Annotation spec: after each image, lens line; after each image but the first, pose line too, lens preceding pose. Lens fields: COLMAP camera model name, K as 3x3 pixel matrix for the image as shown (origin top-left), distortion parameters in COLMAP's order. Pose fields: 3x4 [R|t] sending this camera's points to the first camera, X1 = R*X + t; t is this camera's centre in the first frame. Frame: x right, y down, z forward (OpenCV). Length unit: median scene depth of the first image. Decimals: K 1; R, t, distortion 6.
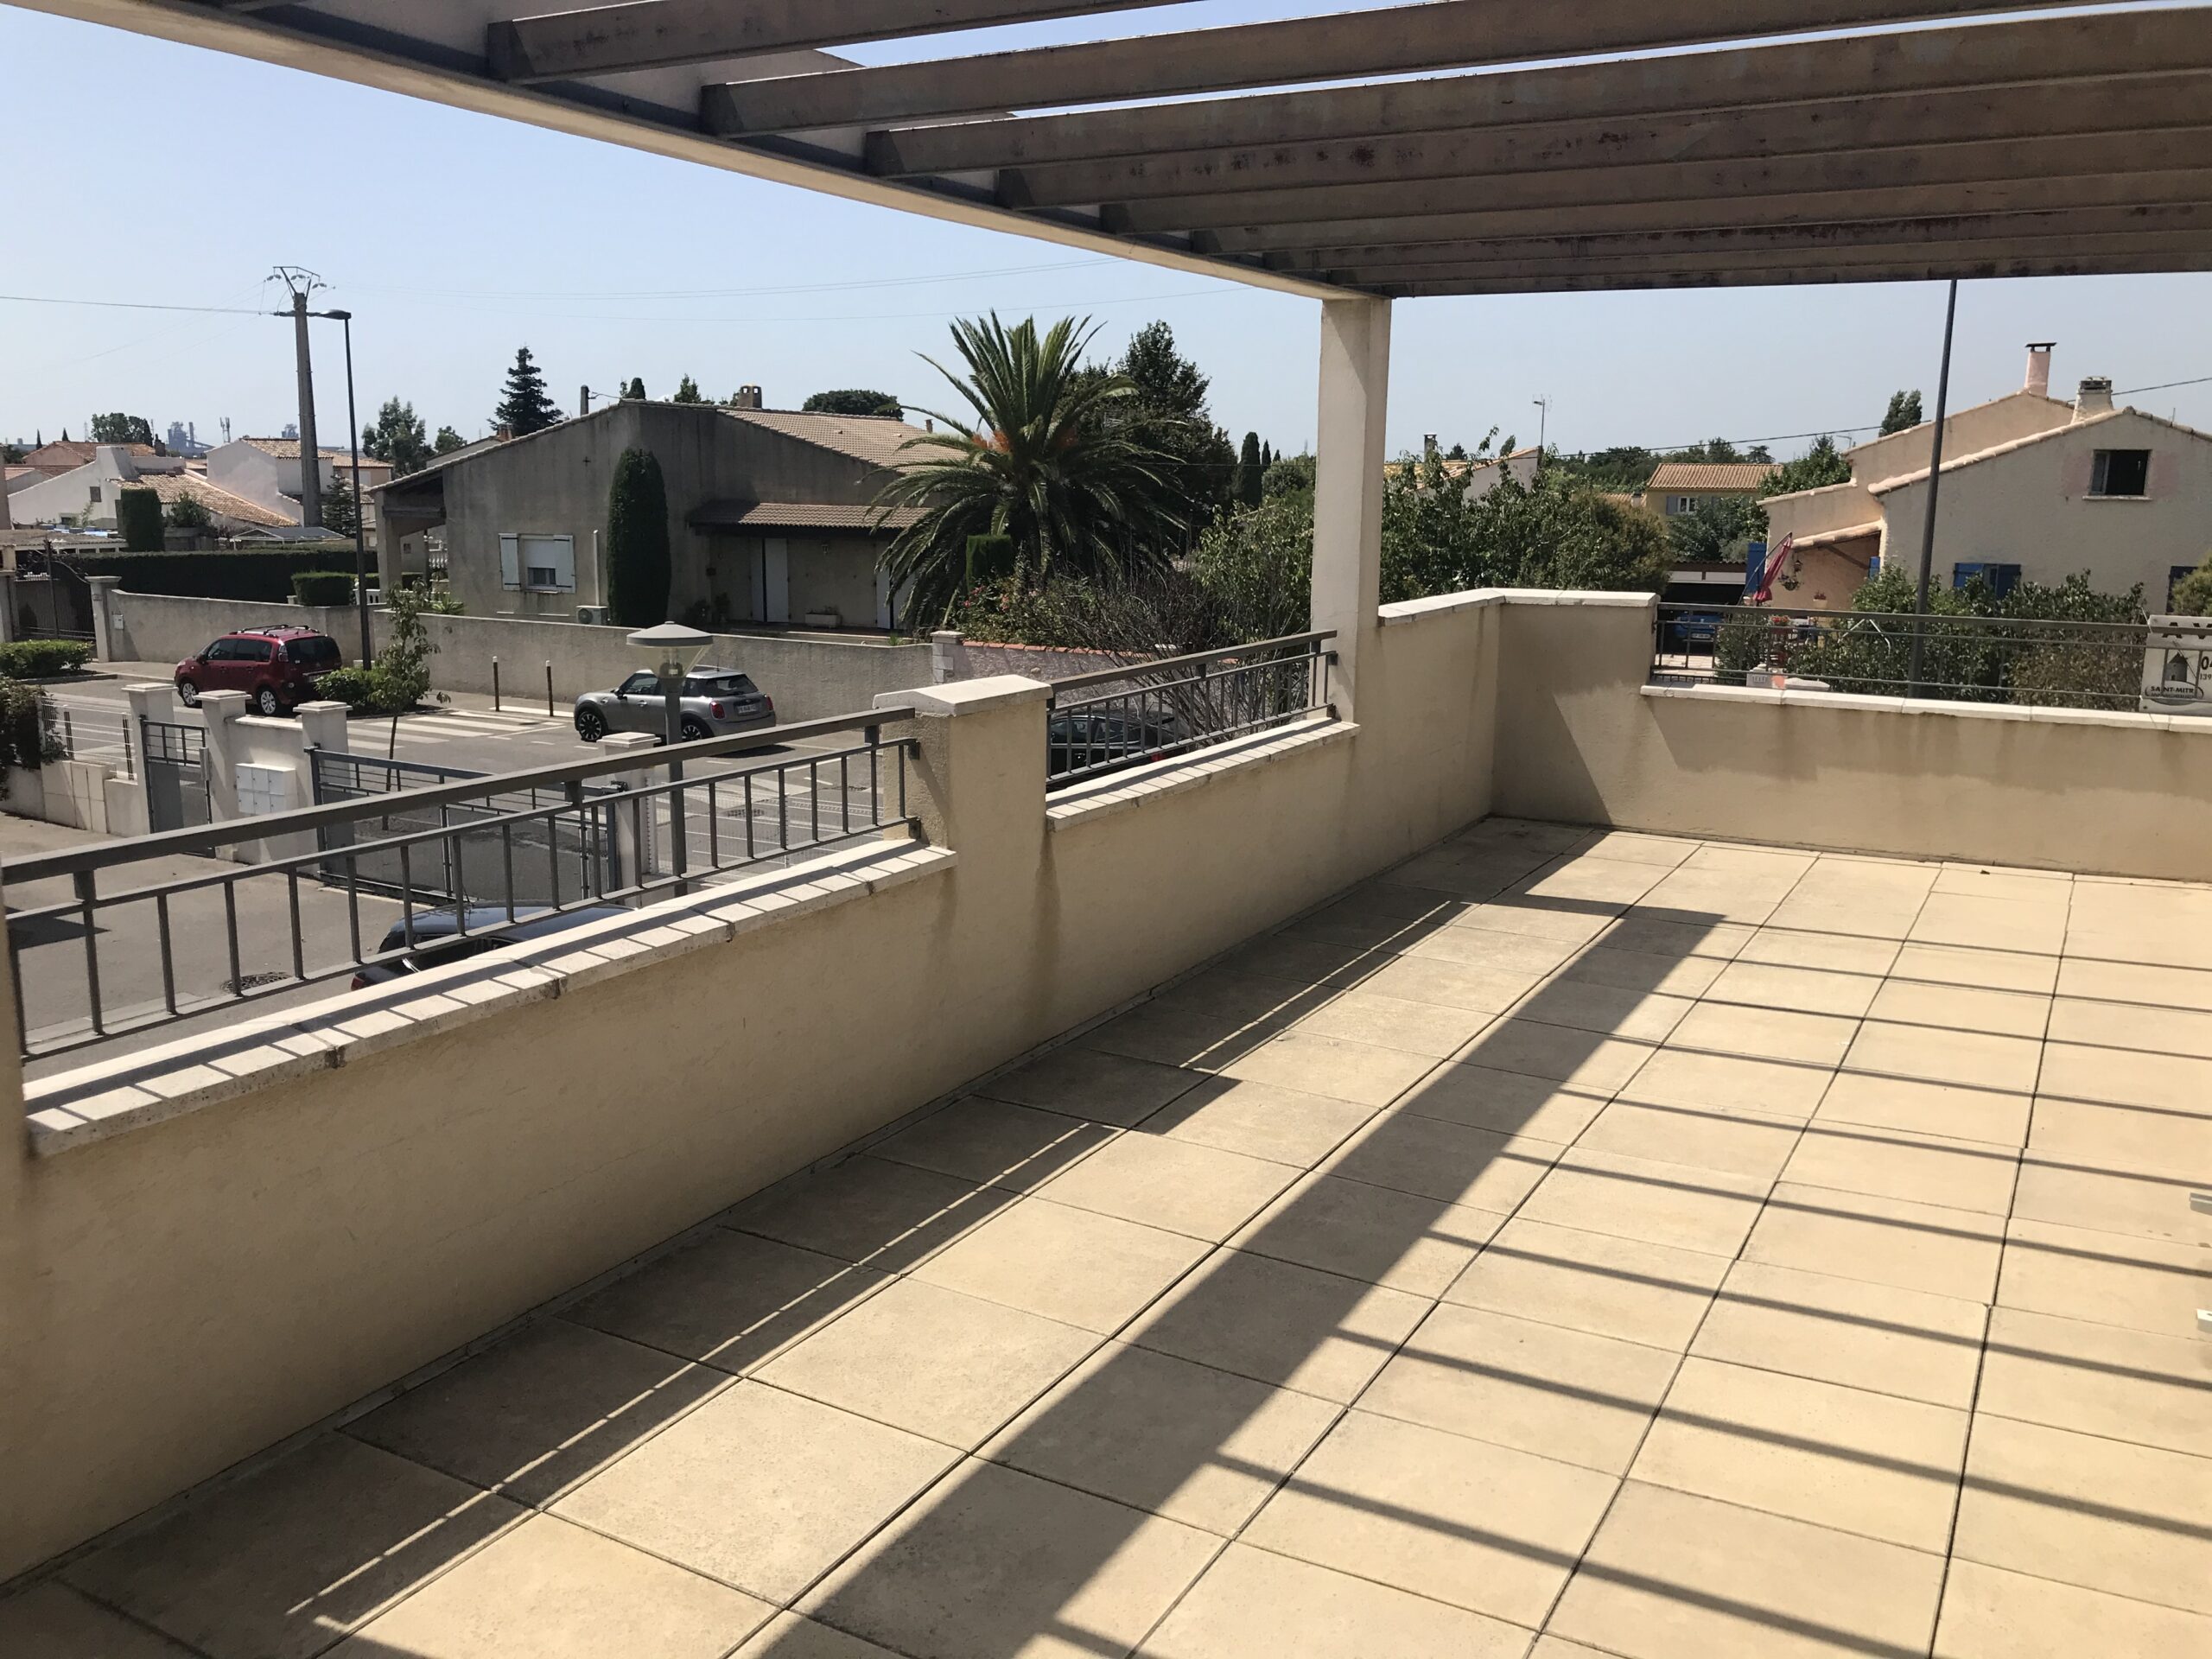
lens RADIAL K [[1803.4, 0, 1106.0], [0, 1803.4, 829.5], [0, 0, 1]] dist [0.026477, -0.016050]
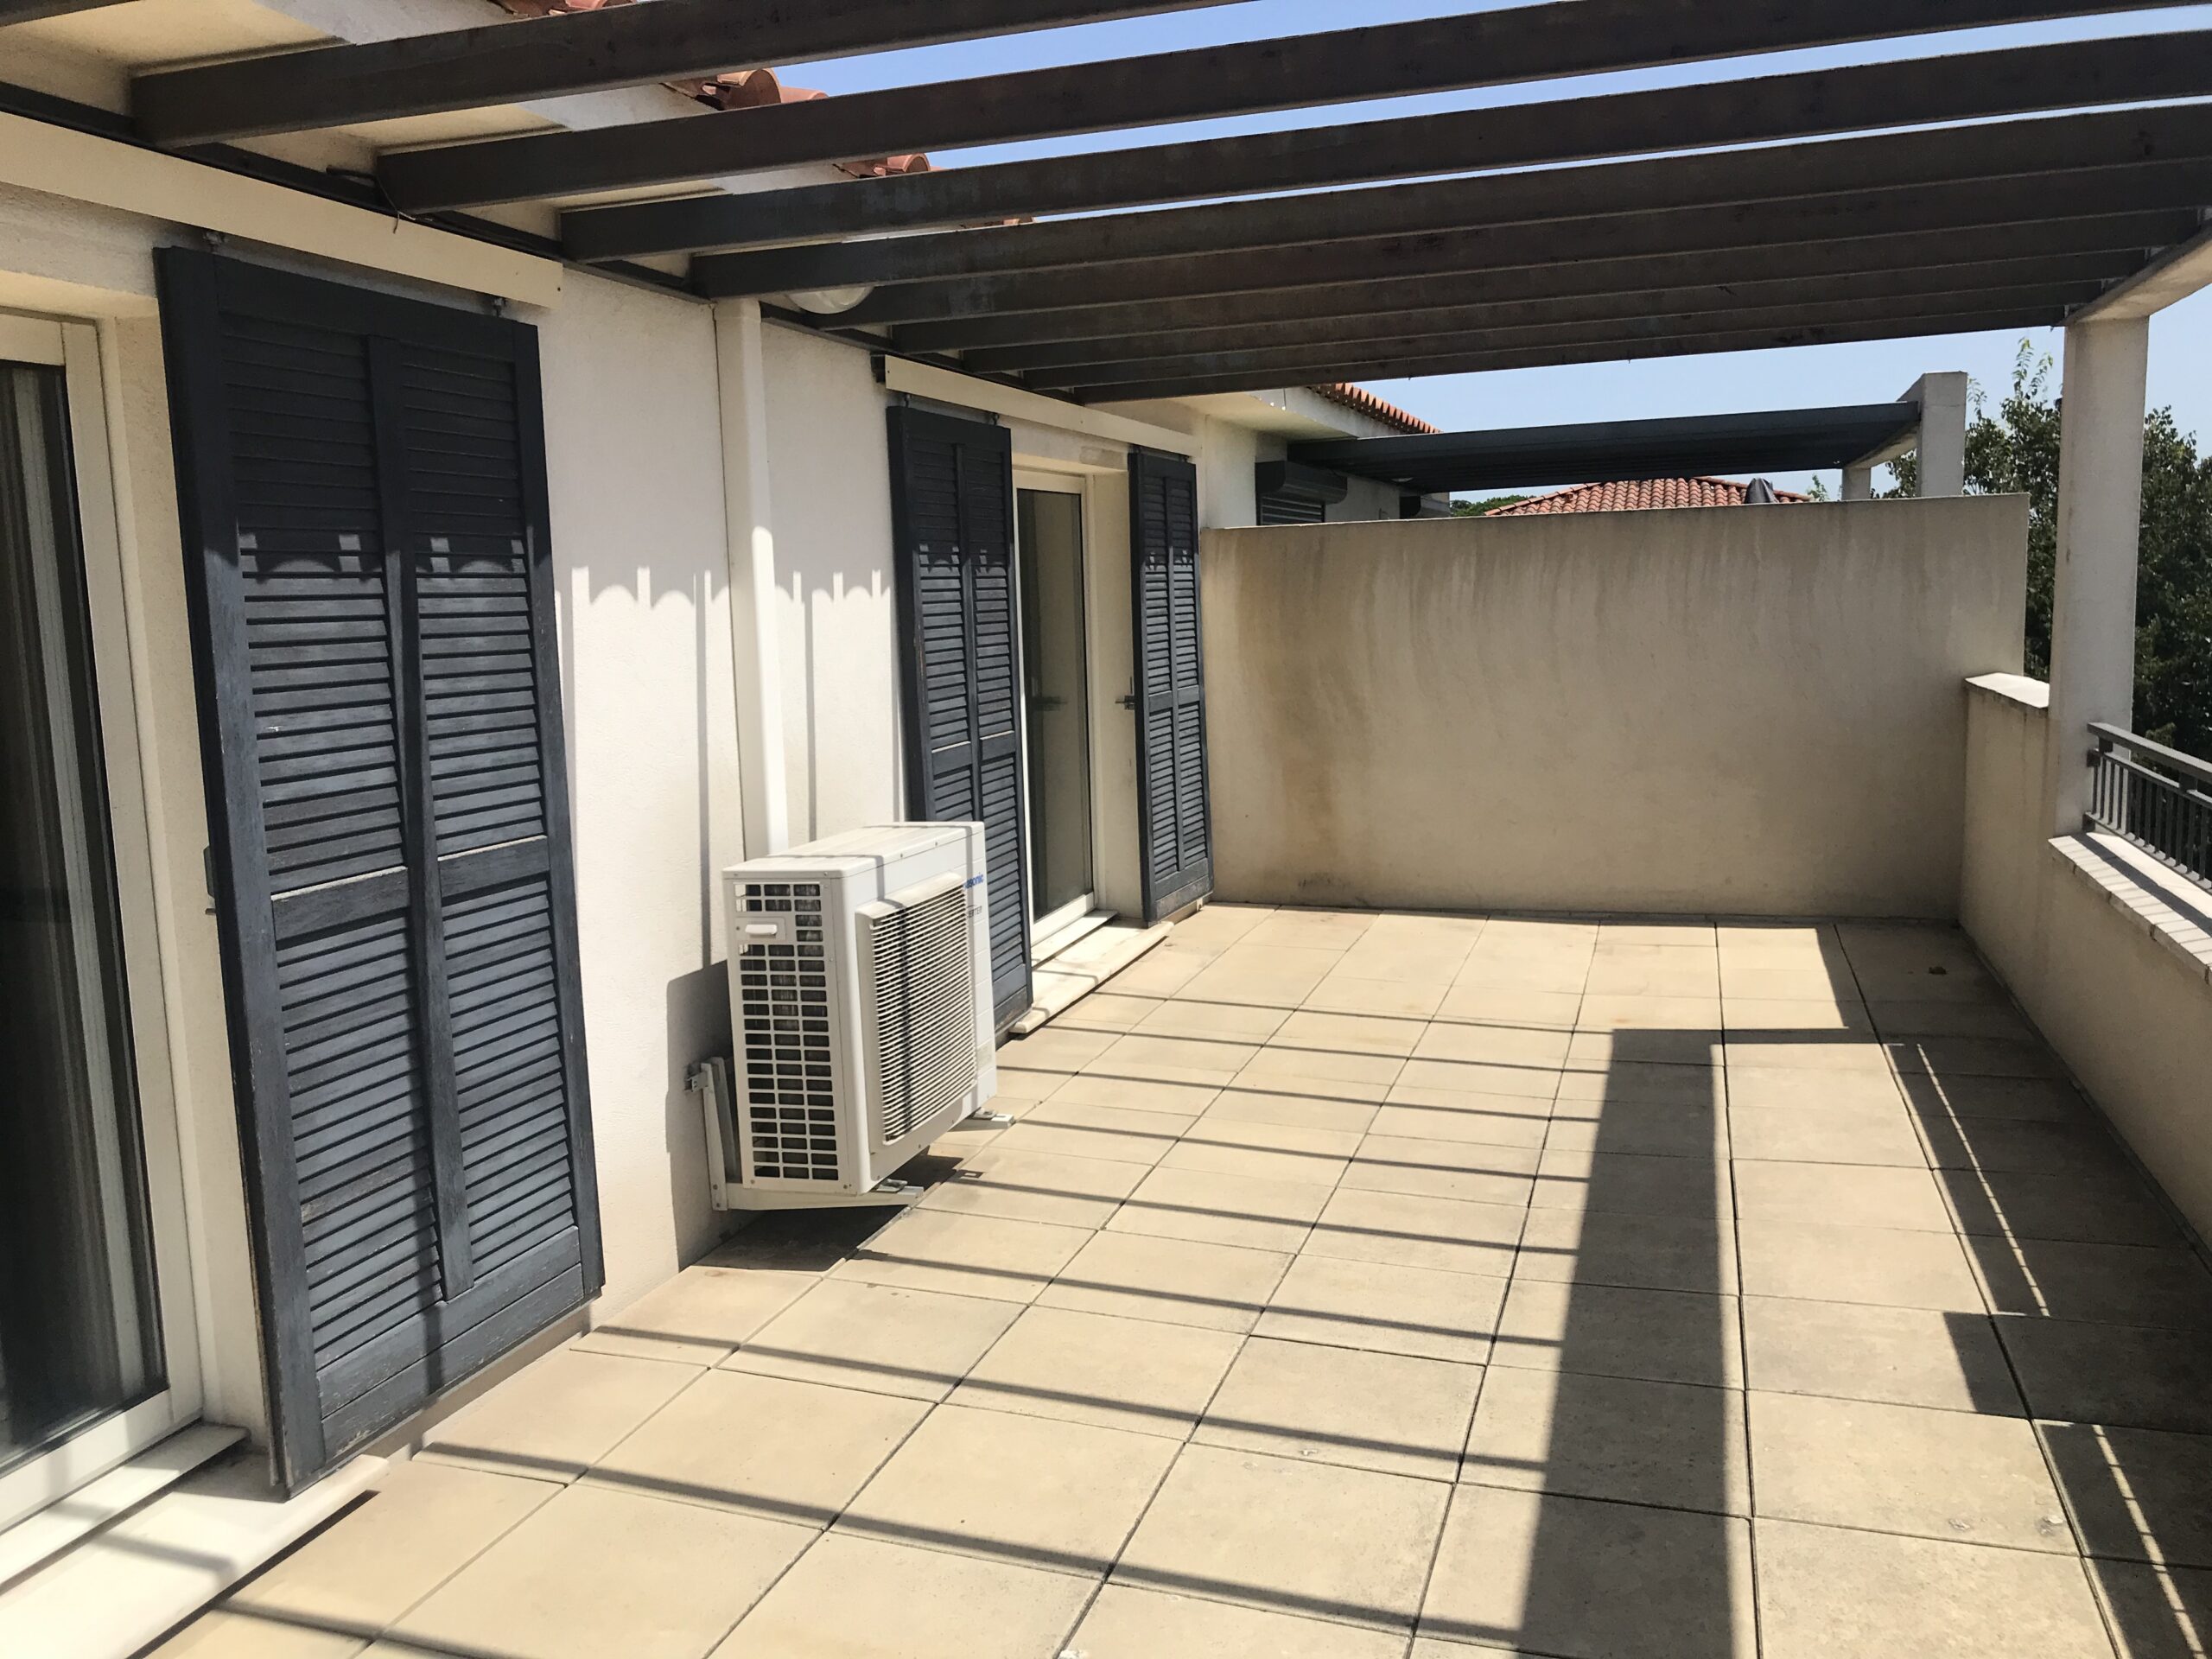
lens RADIAL K [[1803.4, 0, 1106.0], [0, 1803.4, 829.5], [0, 0, 1]] dist [0.026477, -0.016050]
pose [[-0.978961, 0.040375, -0.200015, 0.653680], [-0.026677, 0.946491, 0.321626, -0.348517], [0.202298, 0.320195, -0.925500, 1.860921]]
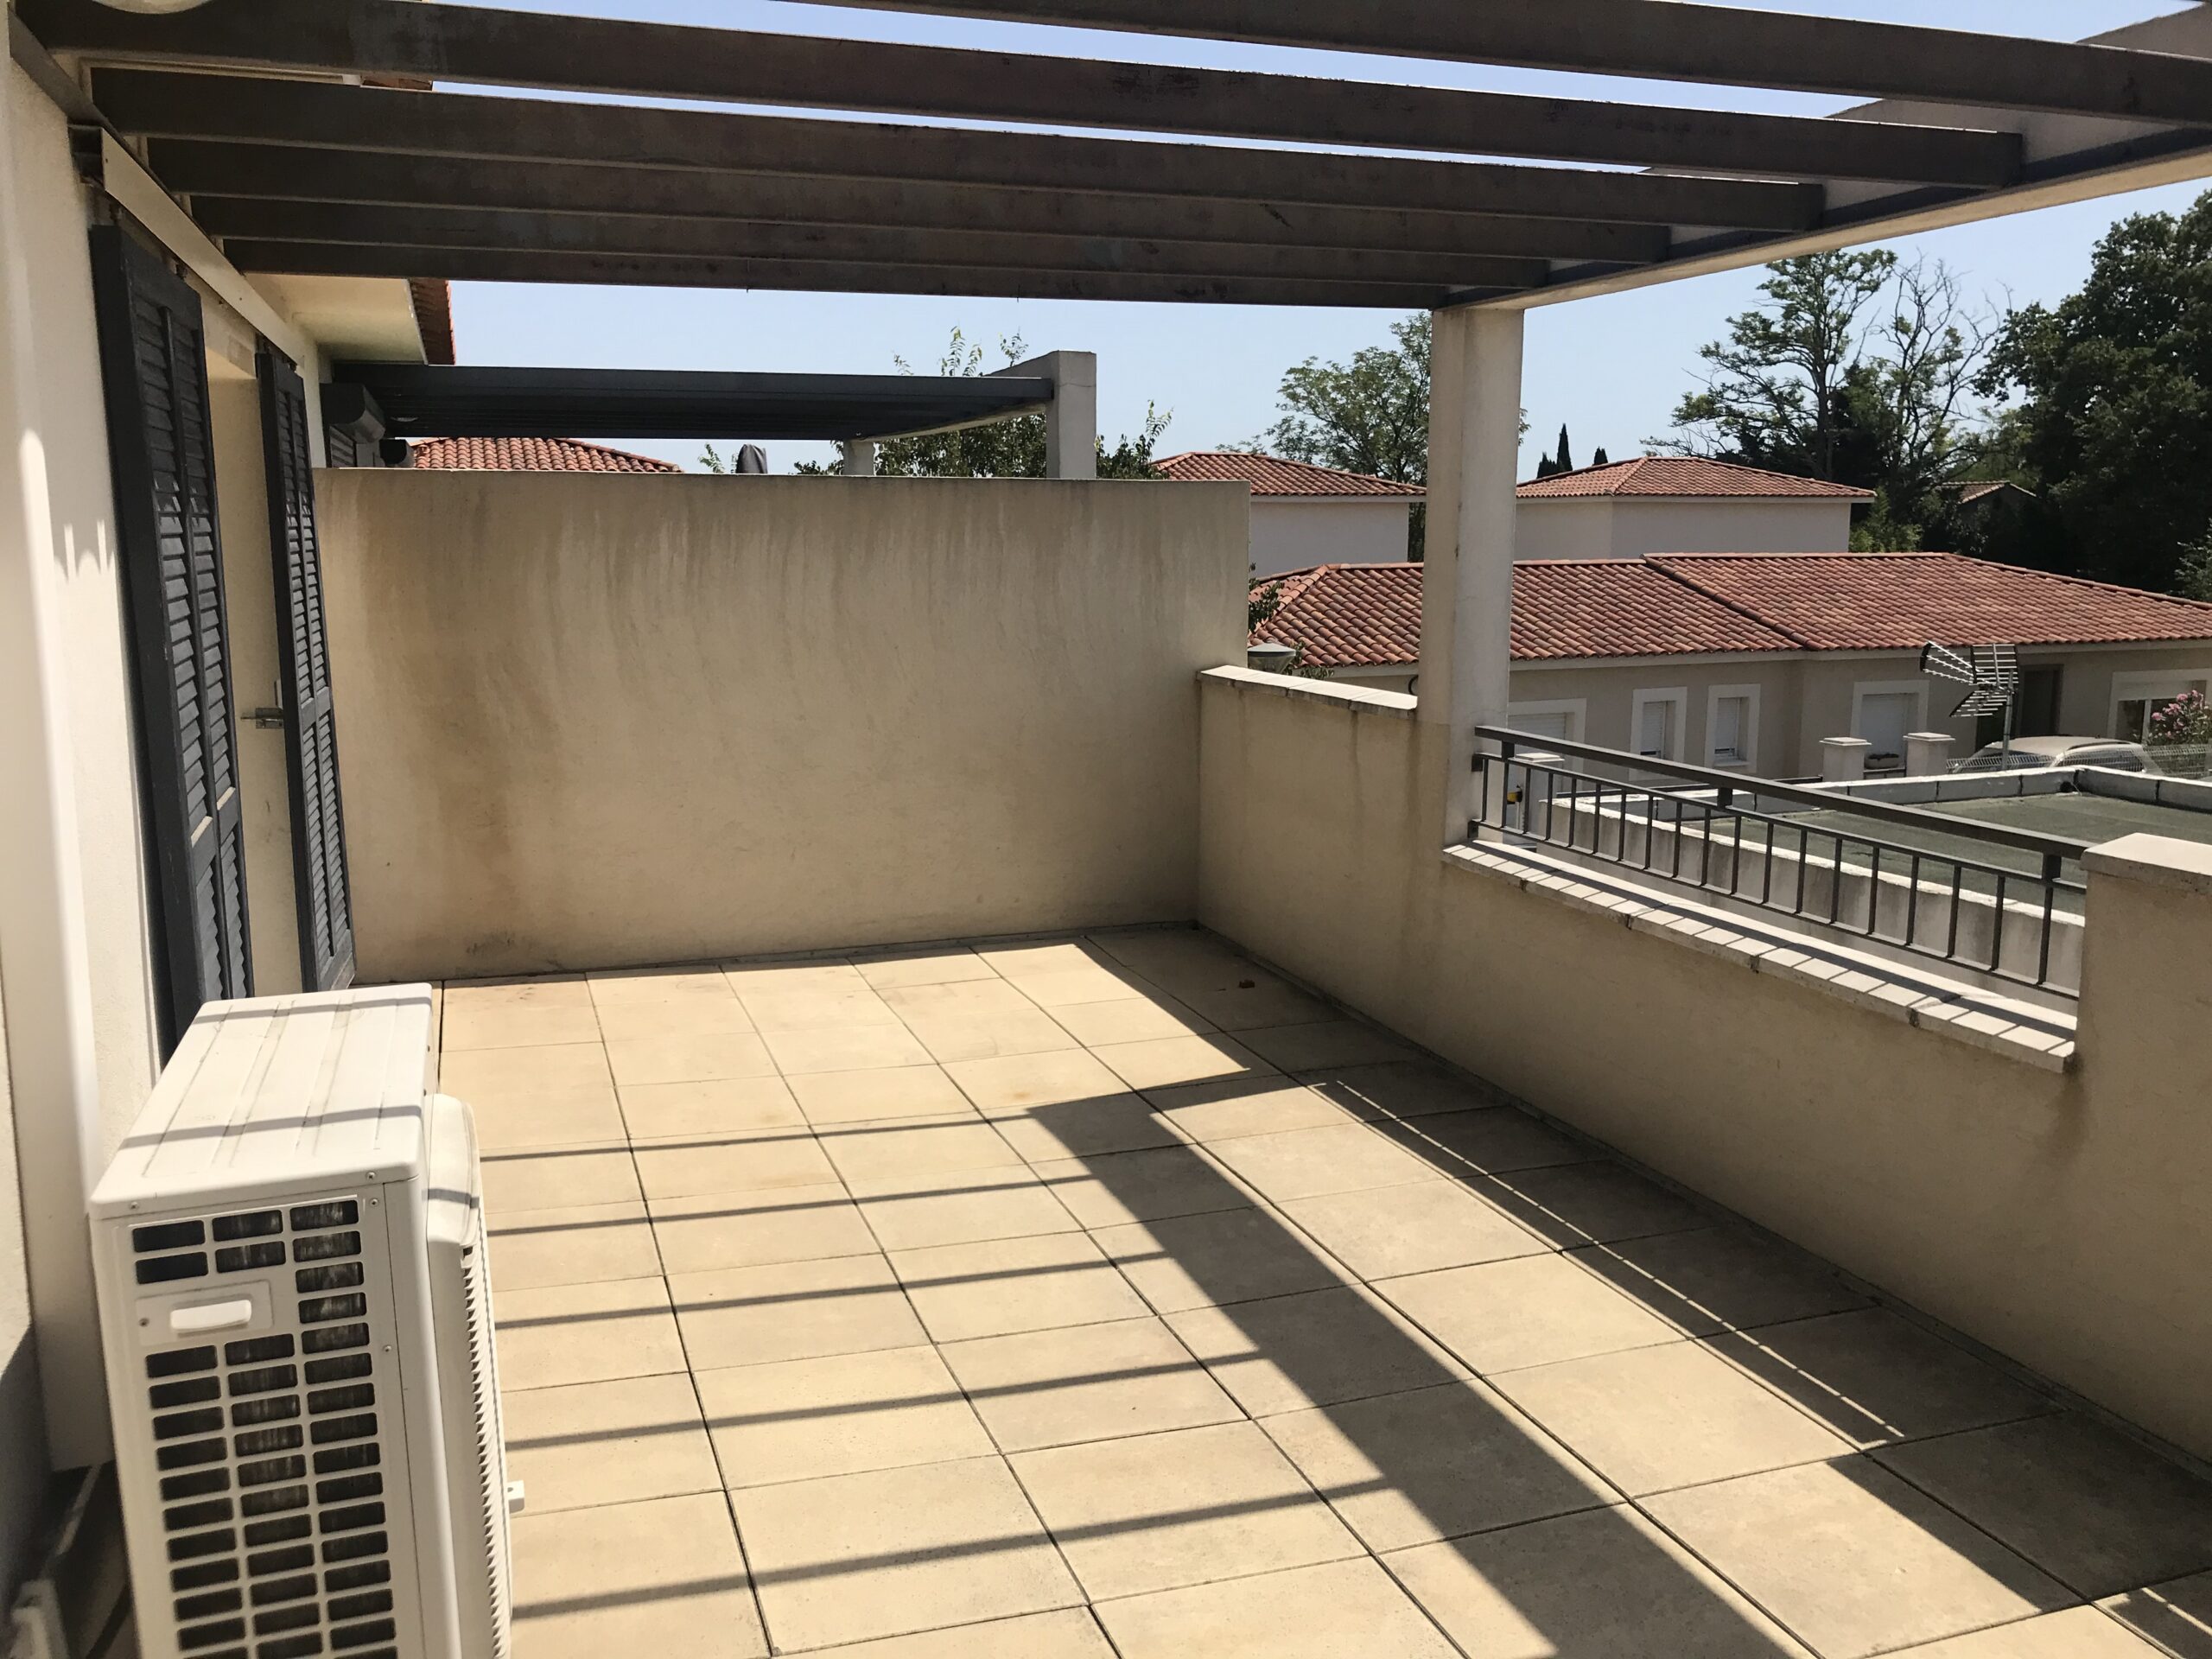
lens RADIAL K [[1809.6, 0, 1102.6], [0, 1809.6, 820.3], [0, 0, 1]] dist [0.011900, -0.001501]
pose [[-0.658791, 0.099942, -0.745658, 0.826759], [-0.164629, 0.947965, 0.272507, -0.247934], [0.734092, 0.302282, -0.608057, 1.310210]]
